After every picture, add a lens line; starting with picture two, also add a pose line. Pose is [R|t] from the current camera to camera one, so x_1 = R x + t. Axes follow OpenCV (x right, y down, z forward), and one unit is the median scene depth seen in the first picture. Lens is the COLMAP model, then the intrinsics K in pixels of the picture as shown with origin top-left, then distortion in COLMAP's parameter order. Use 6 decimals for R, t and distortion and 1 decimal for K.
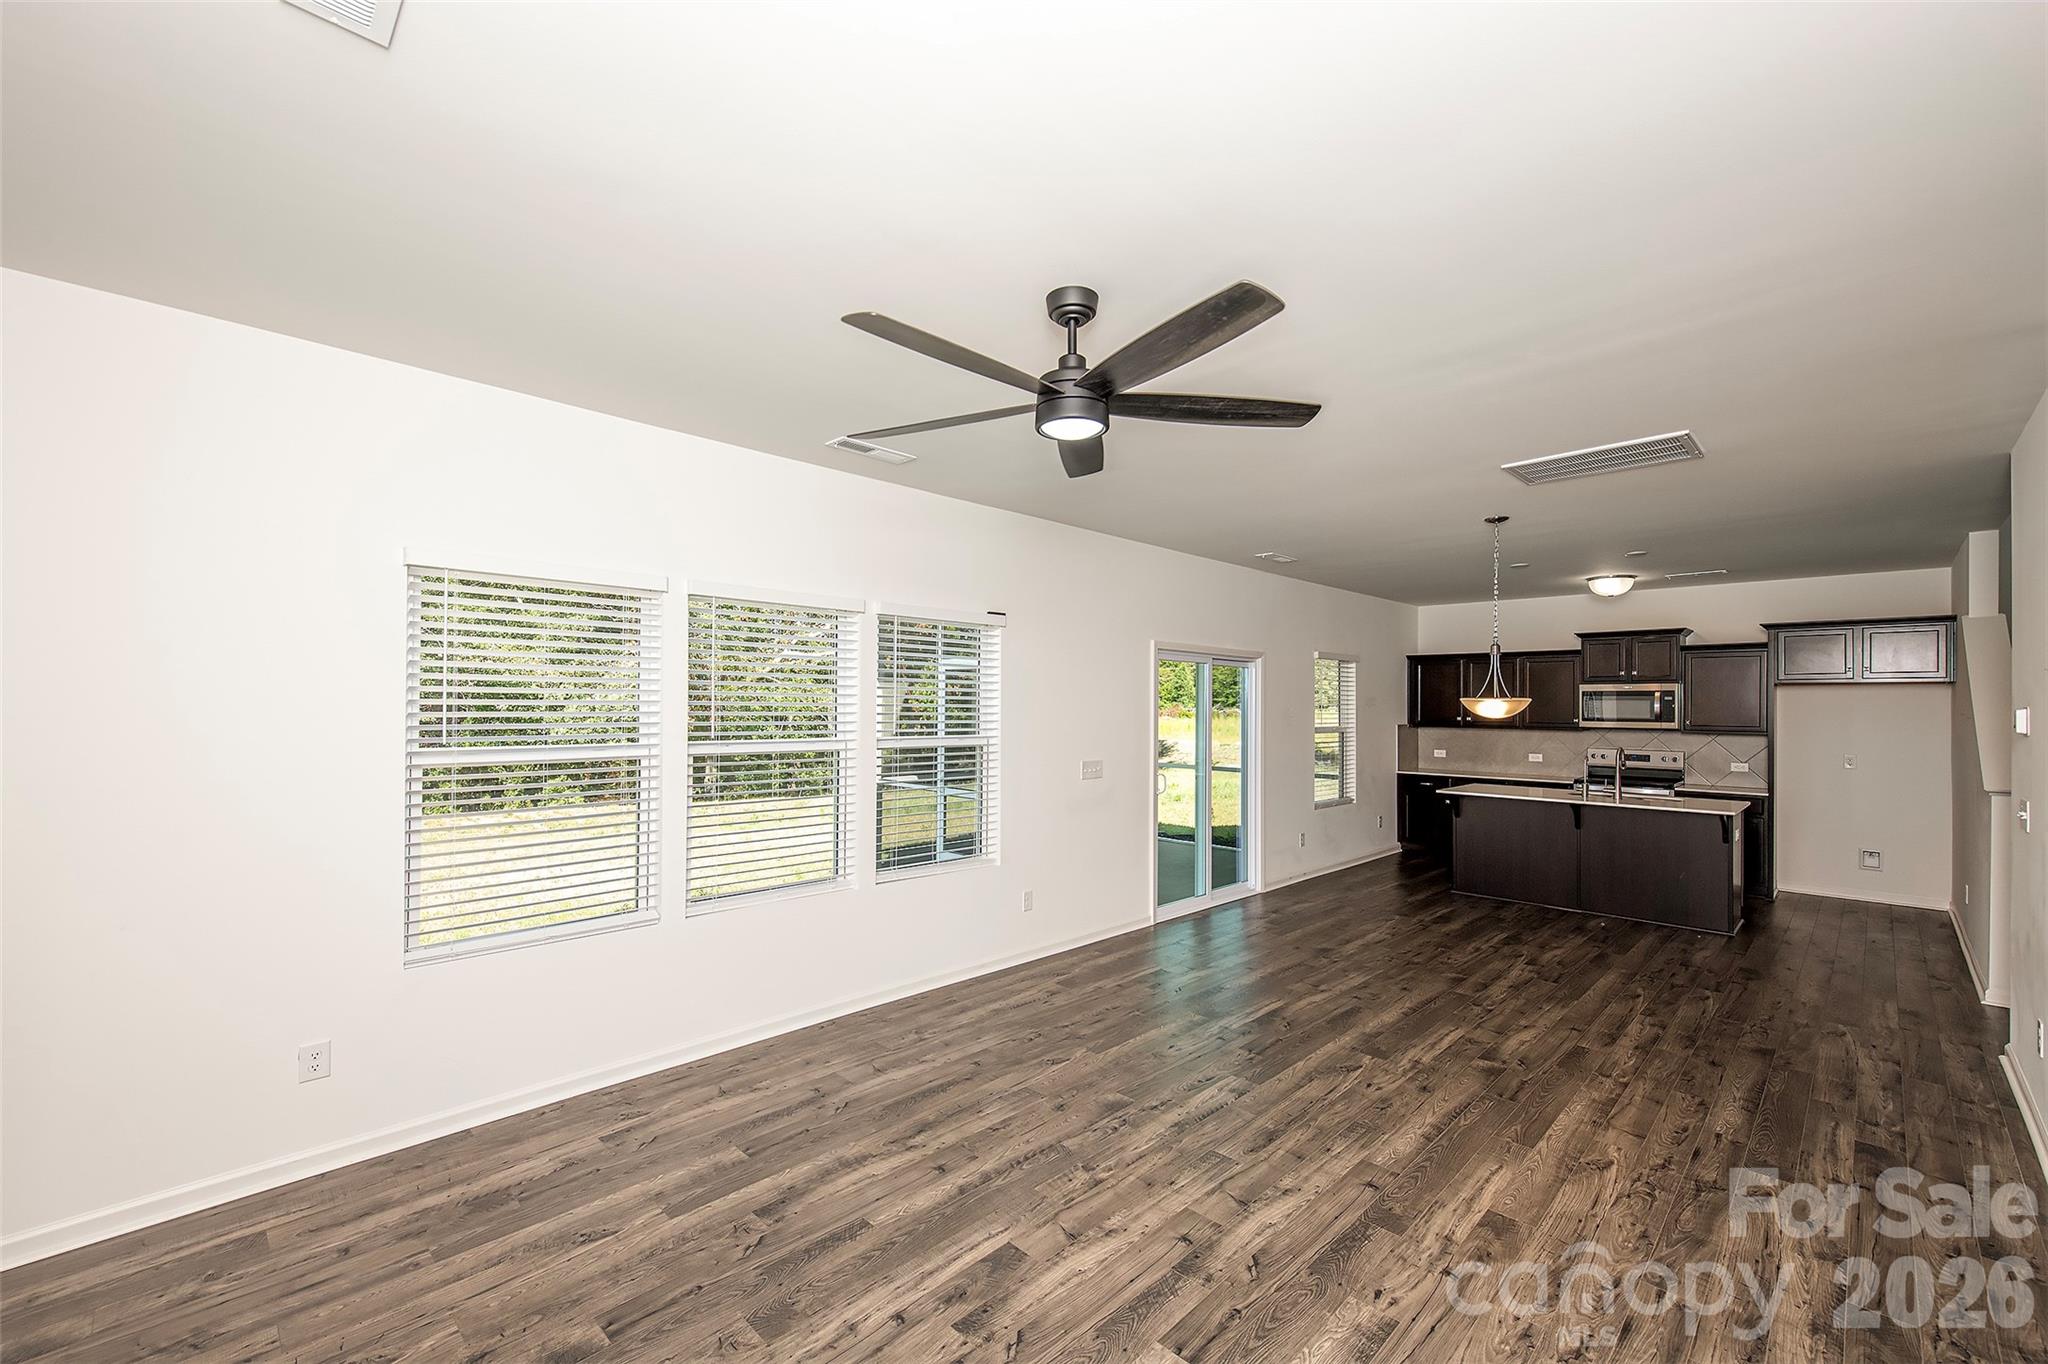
lens RADIAL K [[827.0, 0, 1028.4], [0, 827.0, 697.8], [0, 0, 1]] dist [0.020324, -0.008970]
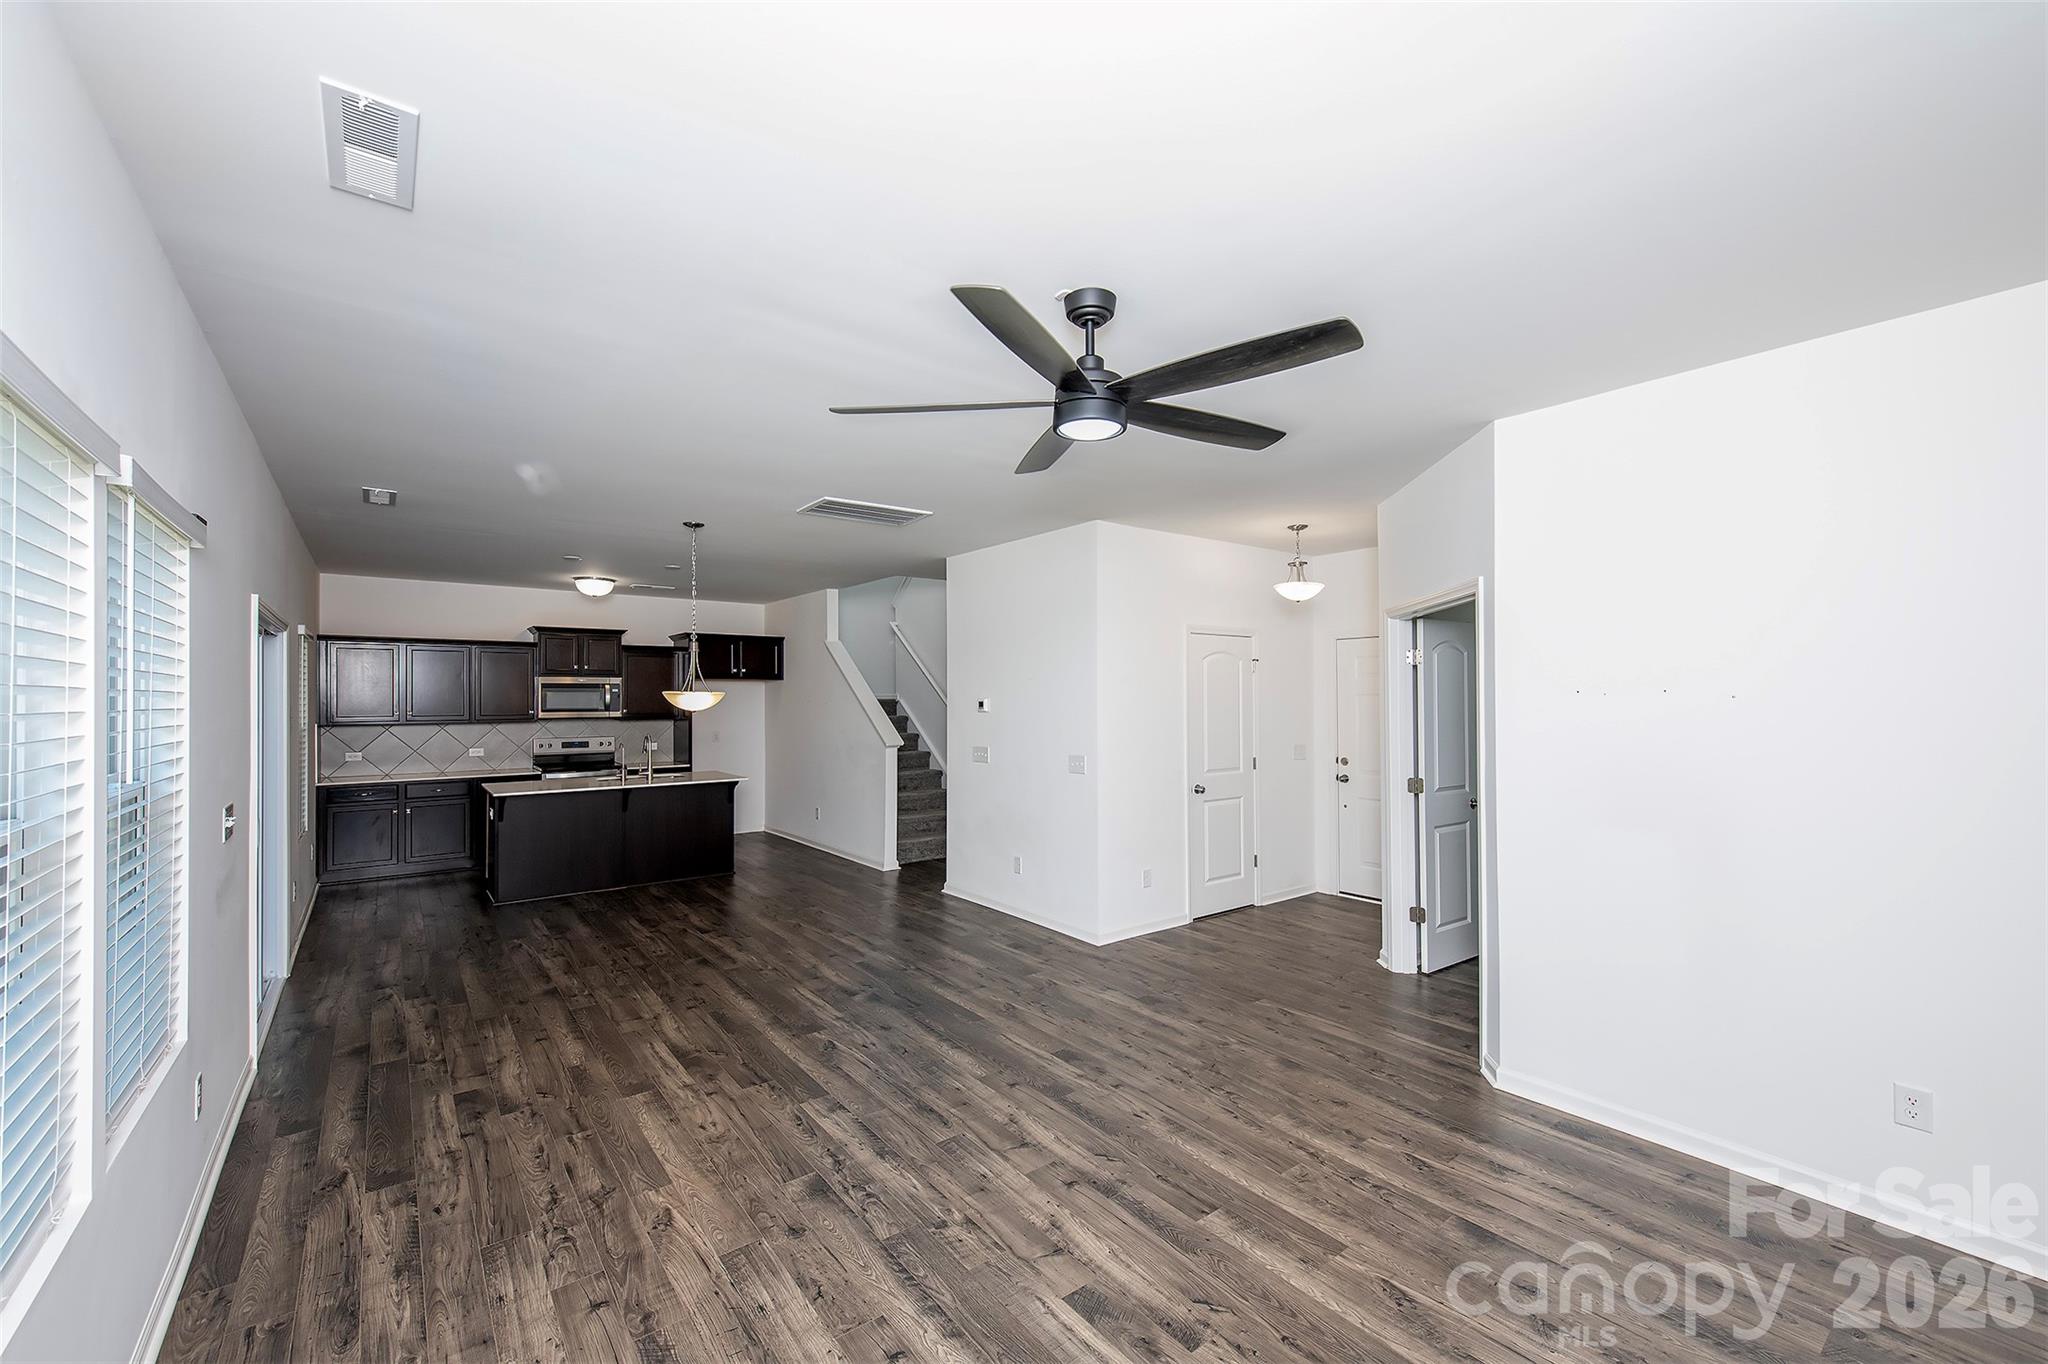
lens RADIAL K [[838.7, 0, 1020.0], [0, 838.7, 674.5], [0, 0, 1]] dist [0.004107, 0.000171]
pose [[0.133427, 0.018951, 0.990877, -0.553010], [-0.003203, 0.999820, -0.018691, -0.002297], [-0.991053, -0.000680, 0.133464, 0.542132]]
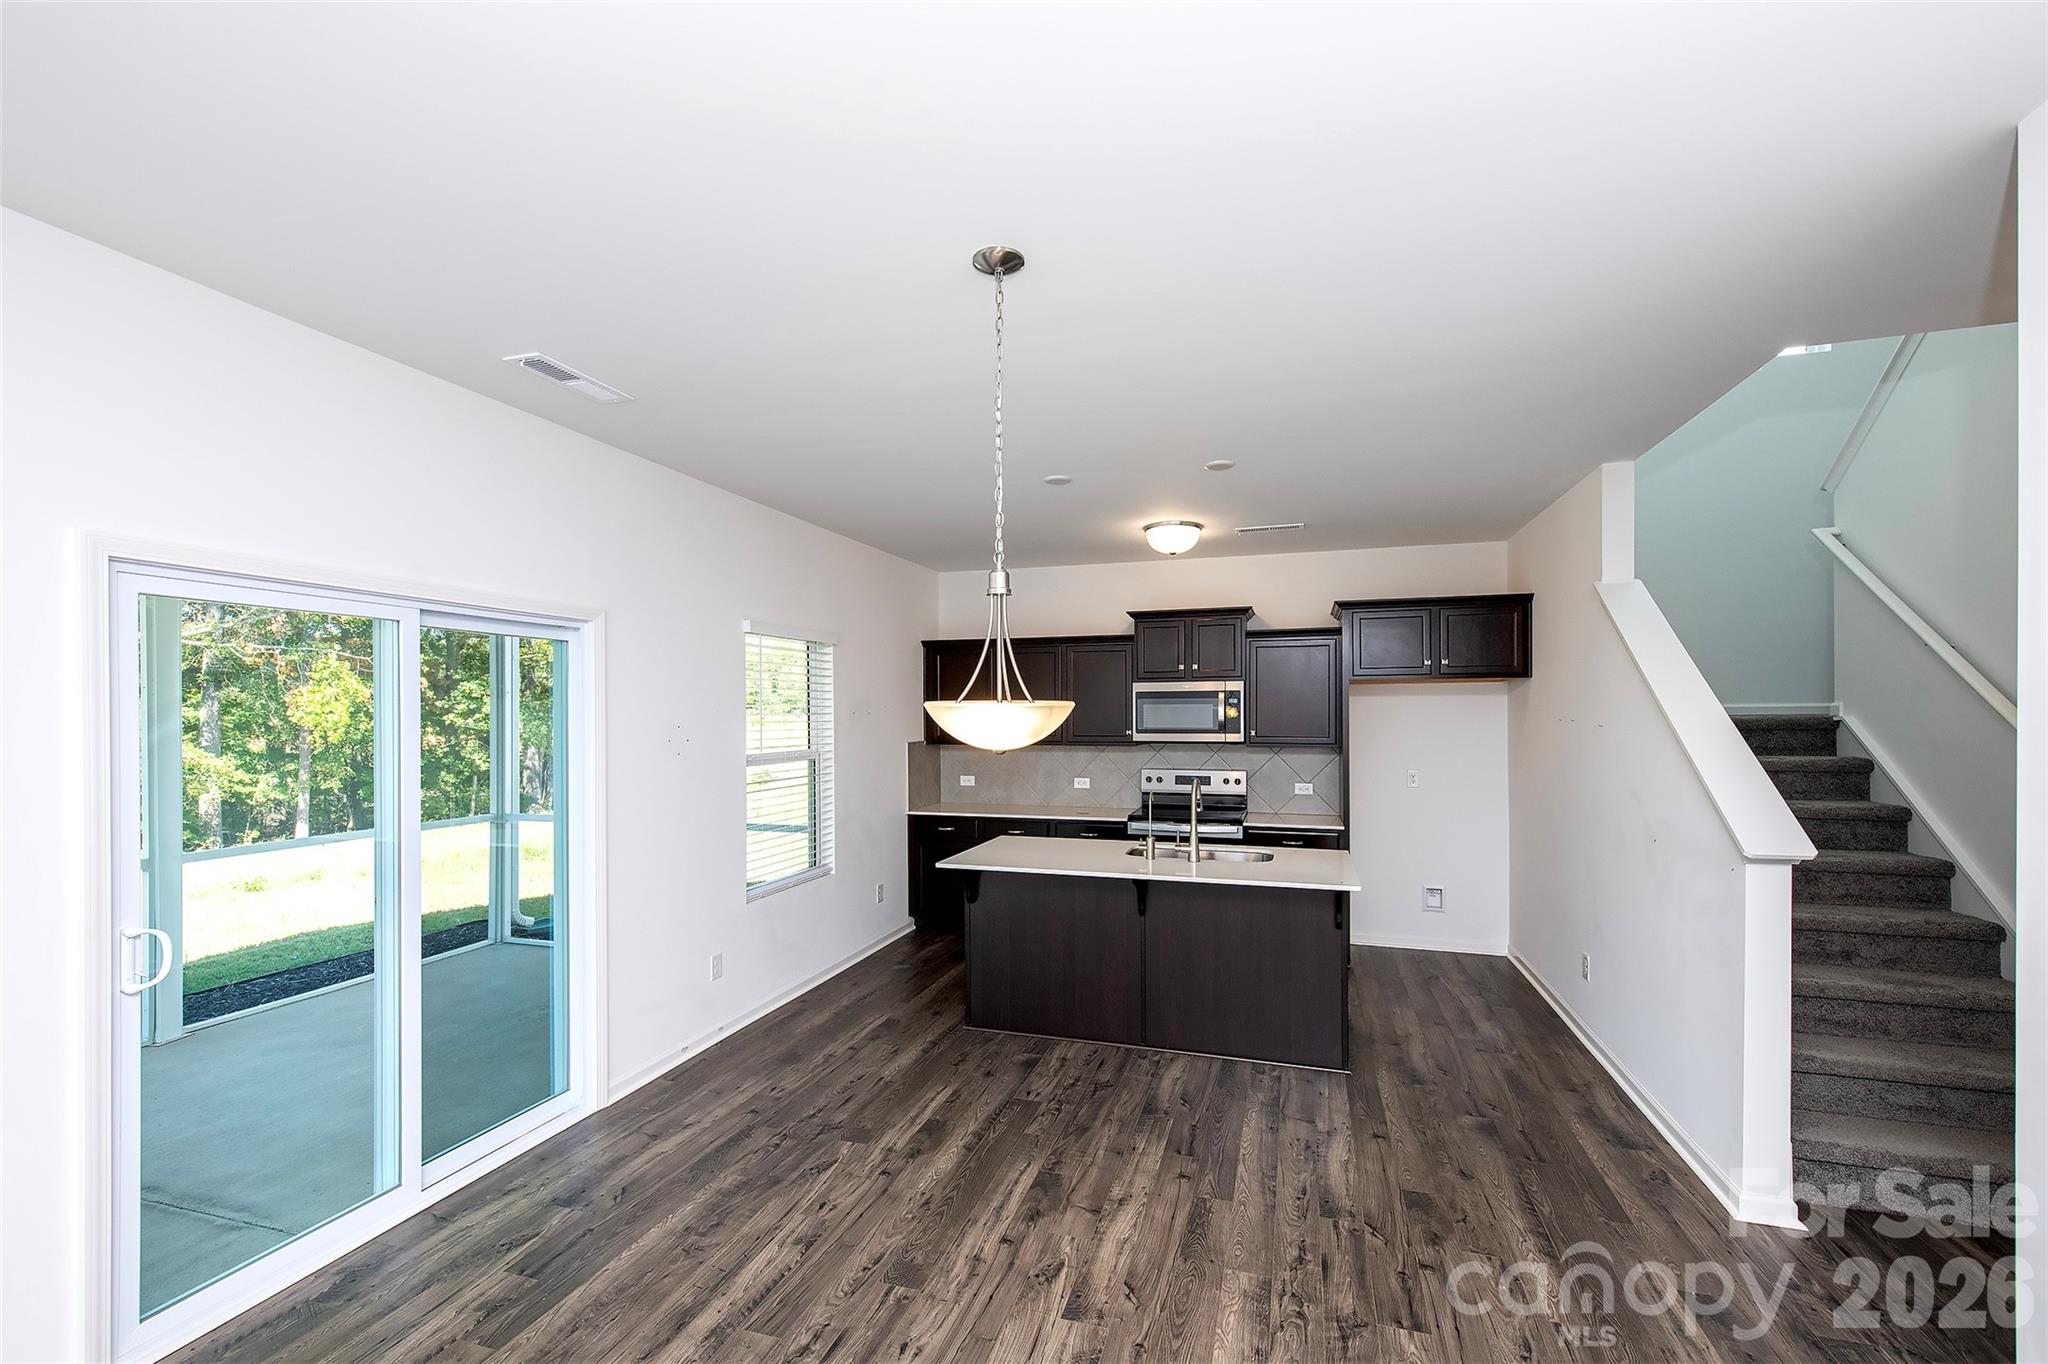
lens RADIAL K [[843.8, 0, 1032.1], [0, 843.8, 728.1], [0, 0, 1]] dist [0.001109, -0.000040]
pose [[0.882224, -0.020602, 0.470380, 0.470695], [0.007209, 0.999516, 0.030257, 0.001378], [-0.470776, -0.023302, 0.881945, 0.776674]]
